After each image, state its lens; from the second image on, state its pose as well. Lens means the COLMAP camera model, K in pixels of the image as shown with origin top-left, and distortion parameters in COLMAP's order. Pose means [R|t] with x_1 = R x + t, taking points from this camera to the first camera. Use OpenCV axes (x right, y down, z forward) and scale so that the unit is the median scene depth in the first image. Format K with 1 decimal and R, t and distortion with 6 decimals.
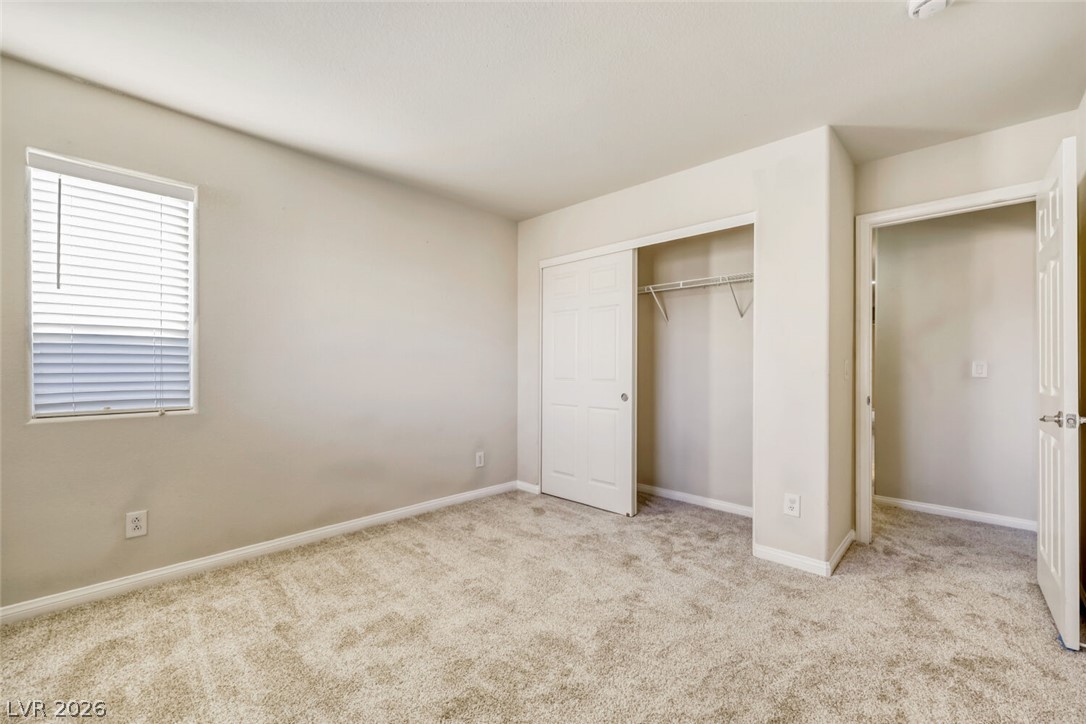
lens RADIAL K [[450.4, 0, 539.4], [0, 450.4, 361.8], [0, 0, 1]] dist [0.003132, 0.000403]
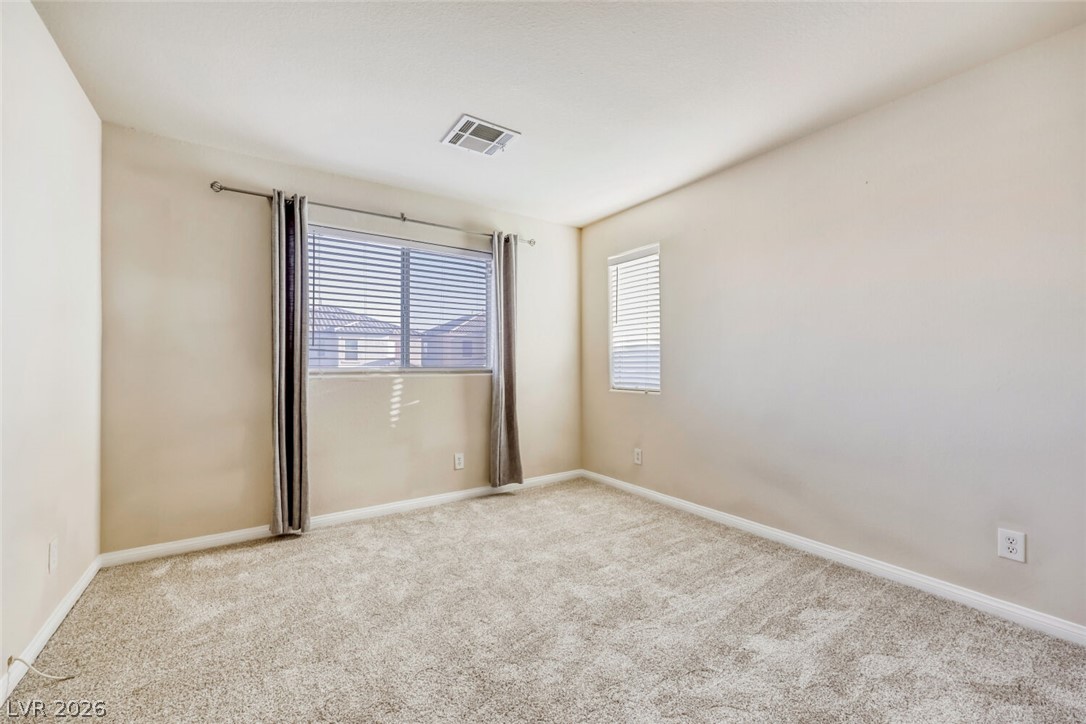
lens RADIAL K [[429.5, 0, 542.2], [0, 429.5, 358.6], [0, 0, 1]] dist [0.001959, 0.000239]
pose [[-0.202994, -0.015180, -0.979062, 0.652123], [0.010710, 0.999786, -0.017722, 0.015606], [0.979122, -0.014083, -0.202787, 0.844079]]
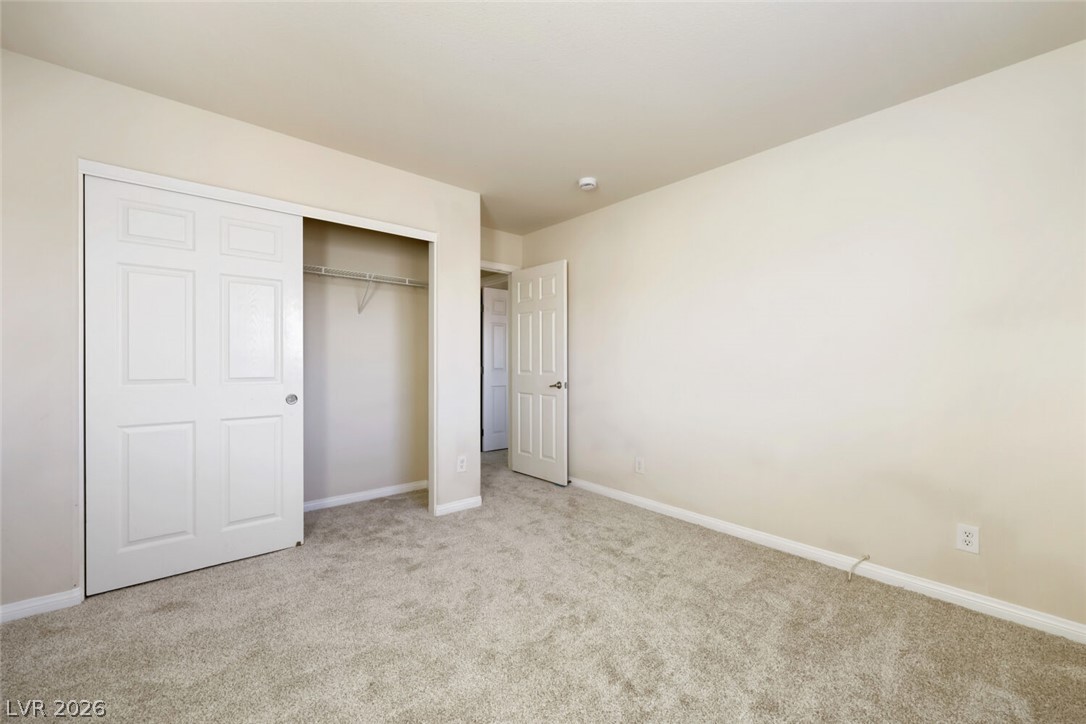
lens RADIAL K [[441.2, 0, 543.0], [0, 441.2, 362.0], [0, 0, 1]] dist [0.000705, 0.000063]
pose [[0.084561, -0.001278, 0.996418, -0.691549], [-0.013097, 0.999911, 0.002394, 0.007102], [-0.996332, -0.013253, 0.084536, 0.622249]]
